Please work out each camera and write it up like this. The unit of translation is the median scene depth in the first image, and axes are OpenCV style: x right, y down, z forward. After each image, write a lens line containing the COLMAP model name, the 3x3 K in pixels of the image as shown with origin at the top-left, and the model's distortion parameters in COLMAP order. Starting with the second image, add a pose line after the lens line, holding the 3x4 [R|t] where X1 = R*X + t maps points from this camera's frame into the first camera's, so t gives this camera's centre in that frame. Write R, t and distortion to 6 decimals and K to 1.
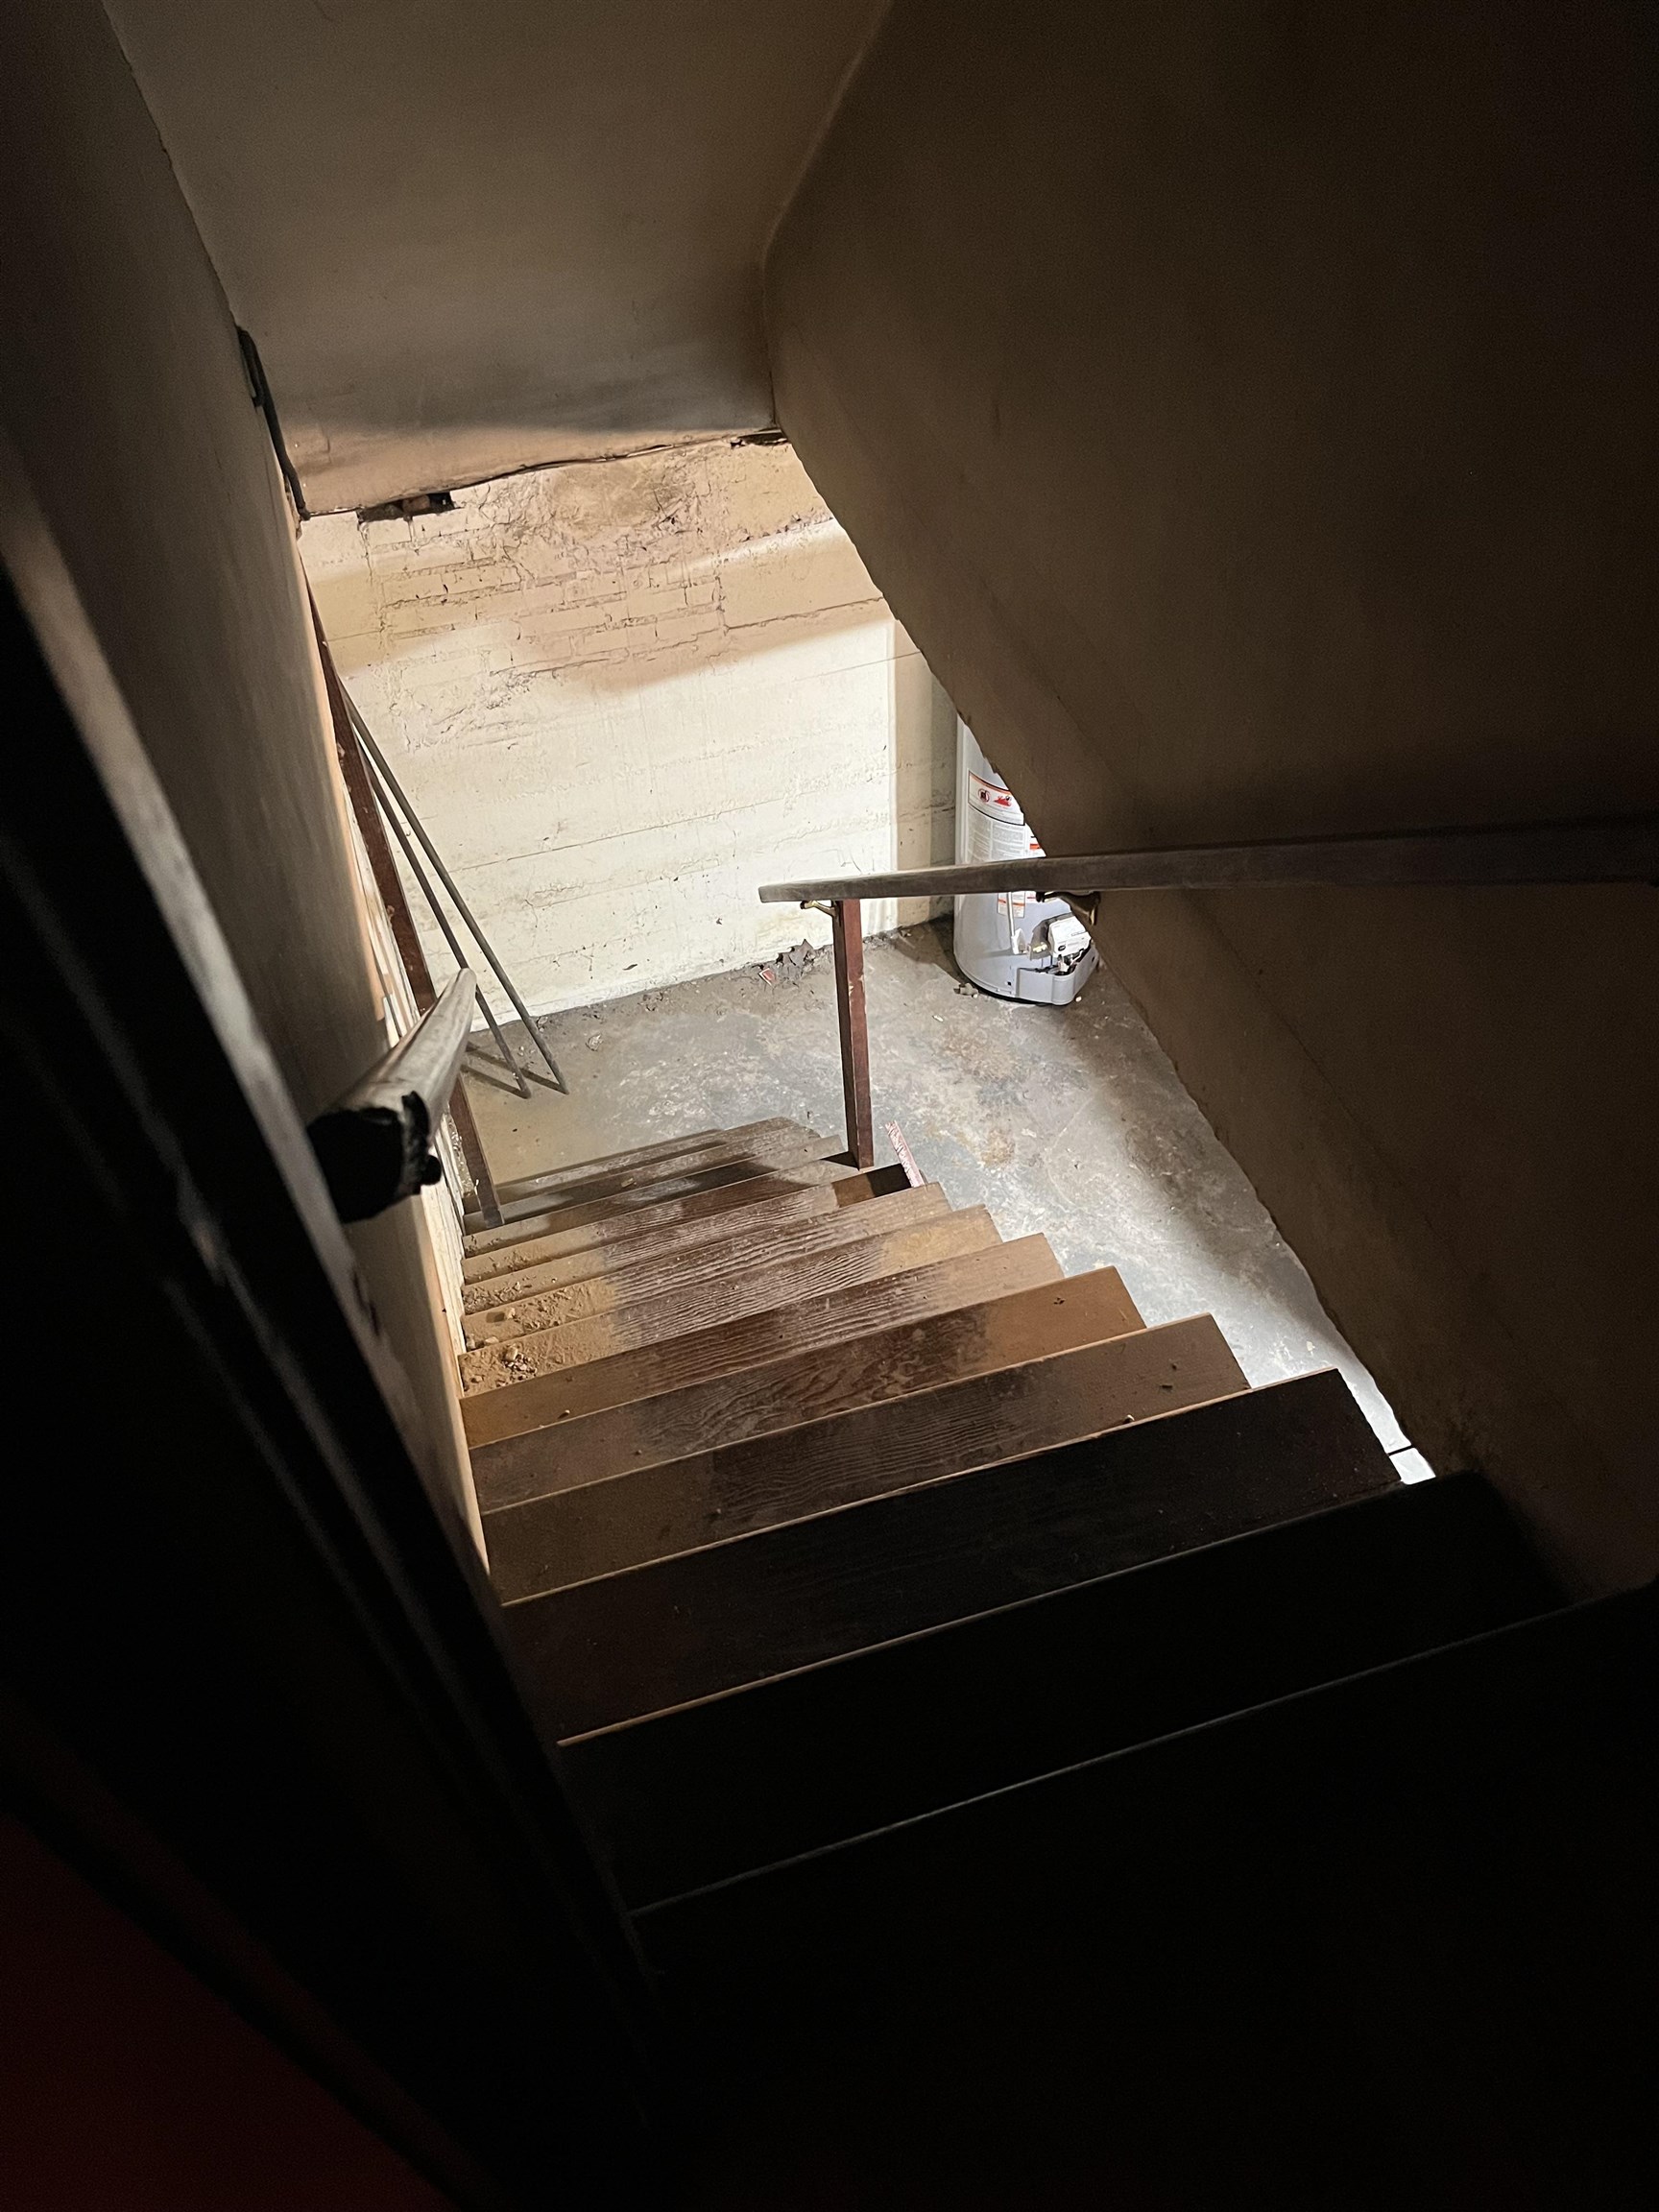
lens RADIAL K [[1653.8, 0, 829.5], [0, 1653.8, 1106.0], [0, 0, 1]] dist [-0.000246, -0.060029]
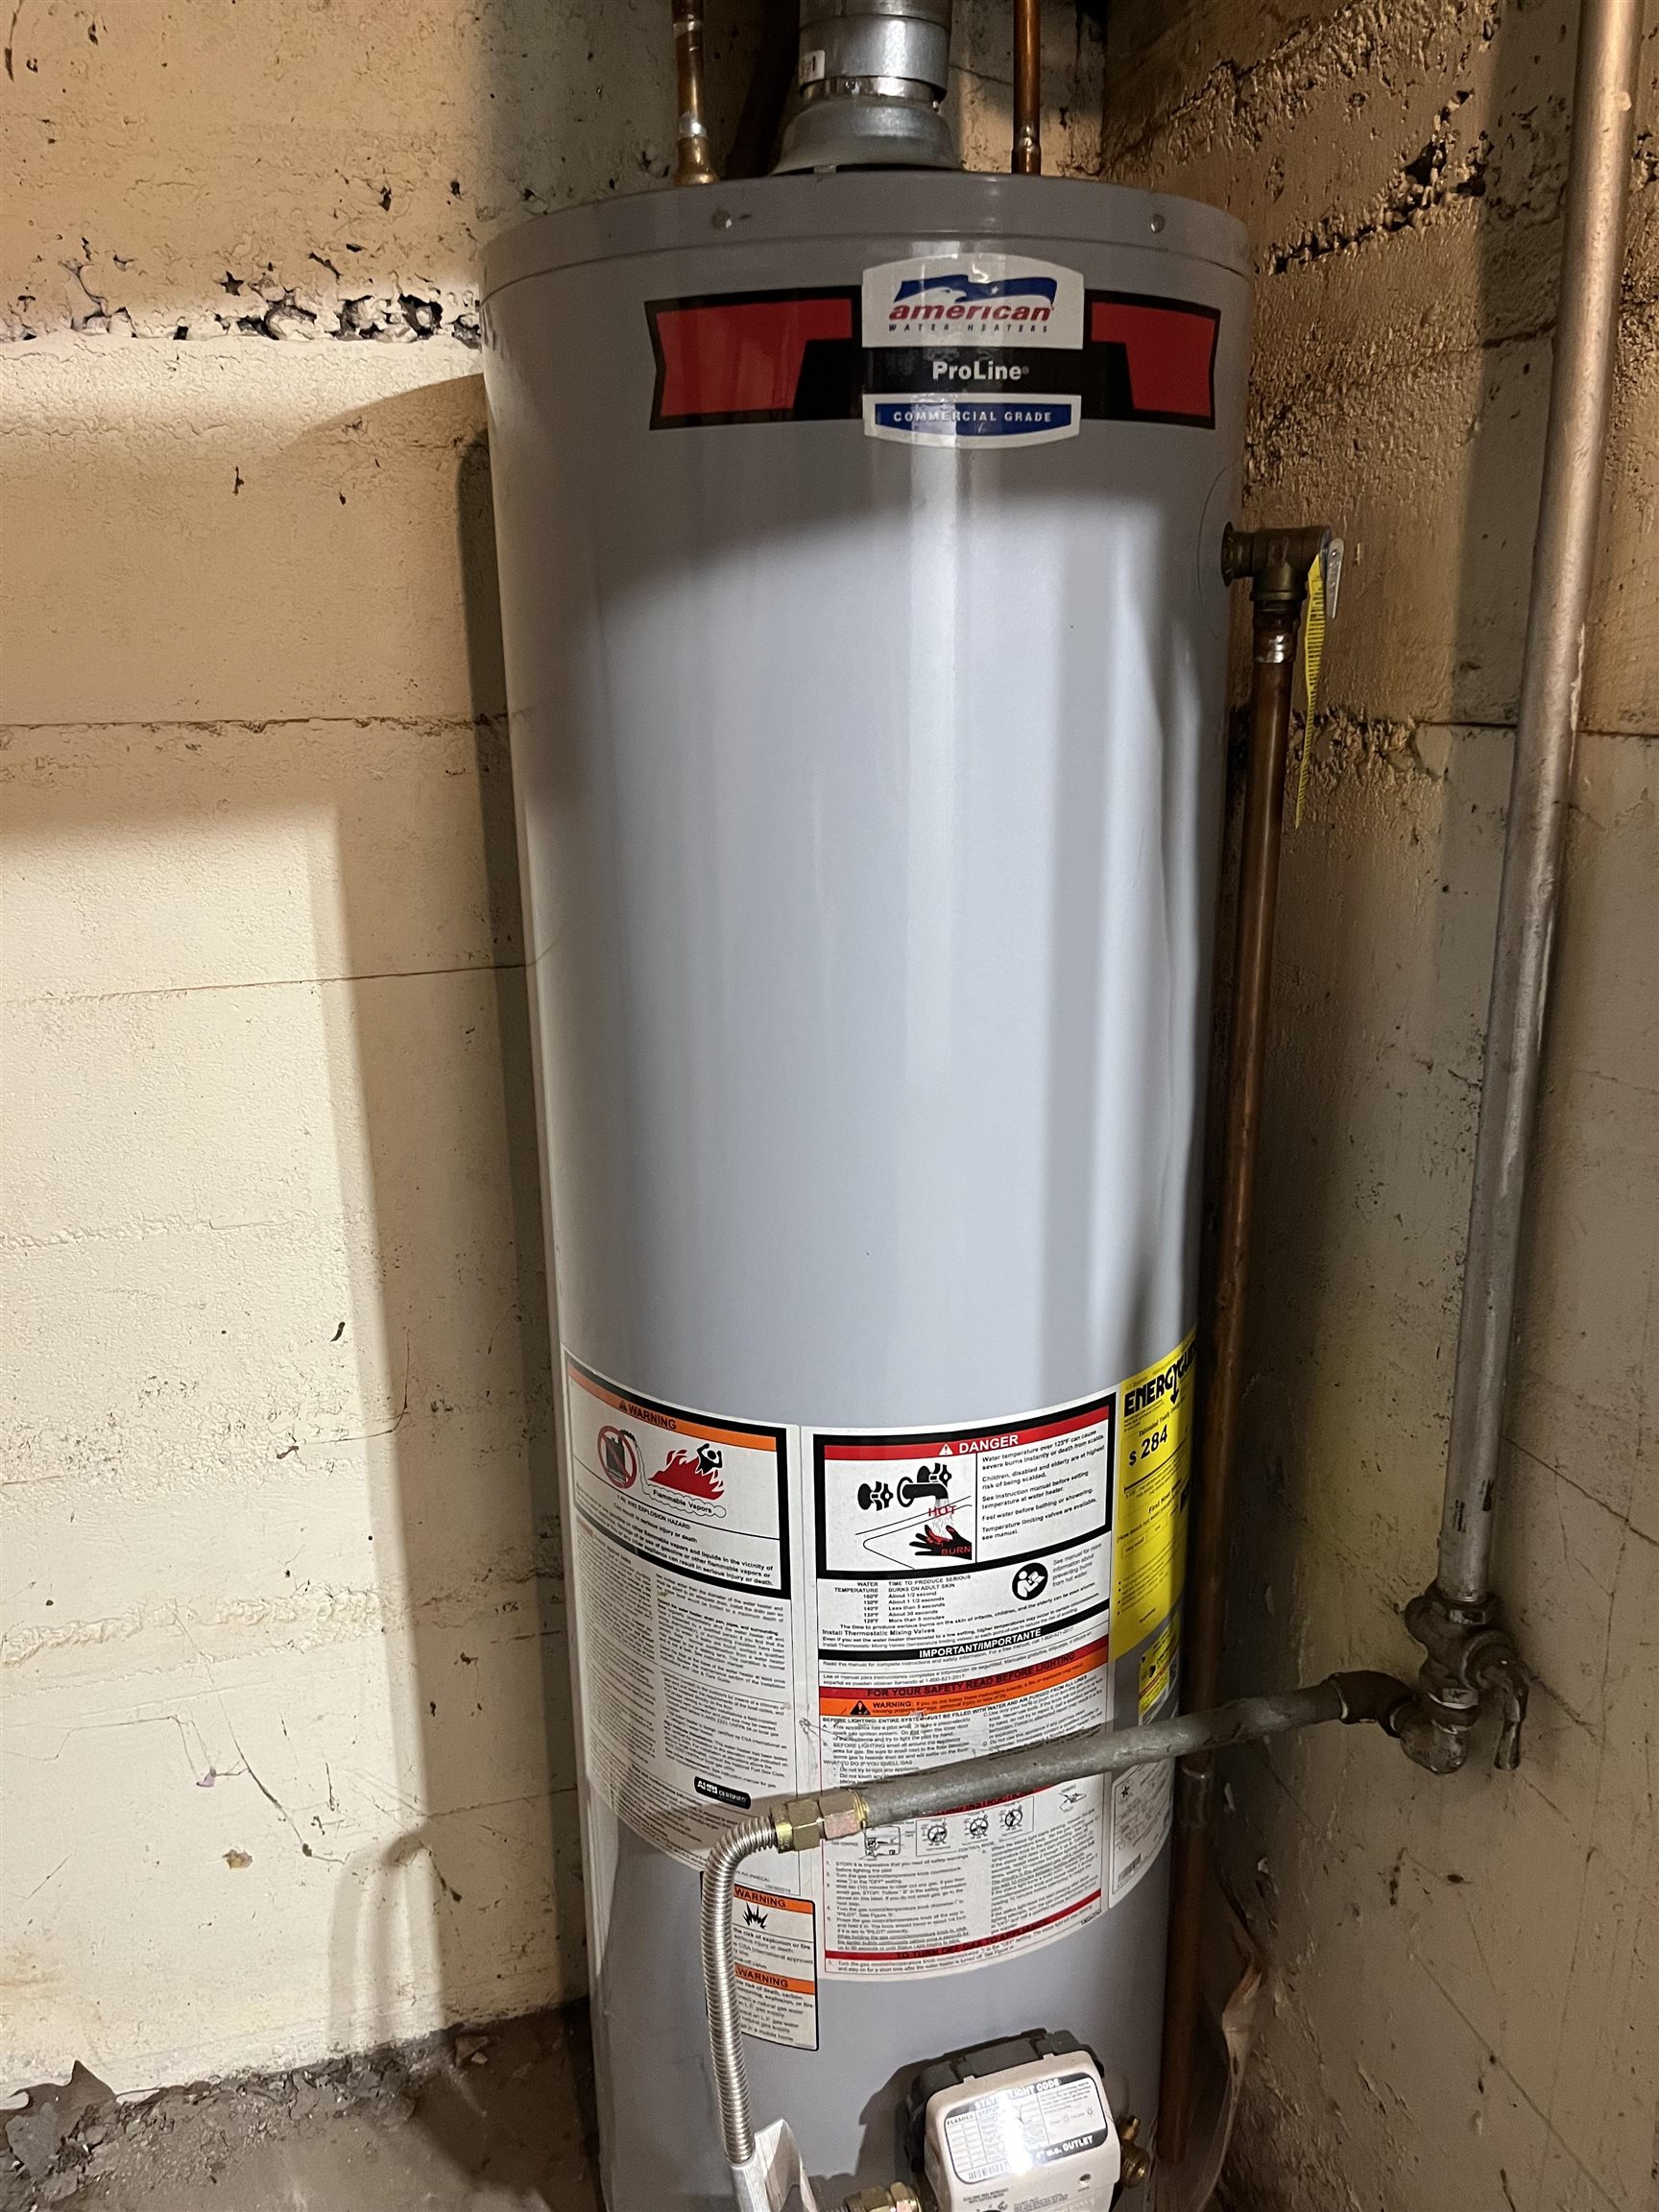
lens RADIAL K [[1653.8, 0, 829.5], [0, 1653.8, 1106.0], [0, 0, 1]] dist [-0.000246, -0.060029]
pose [[0.999636, 0.016133, -0.021617, 0.112155], [-0.025152, 0.847025, -0.530958, -0.095927], [0.009745, 0.531308, 0.847122, 0.691072]]
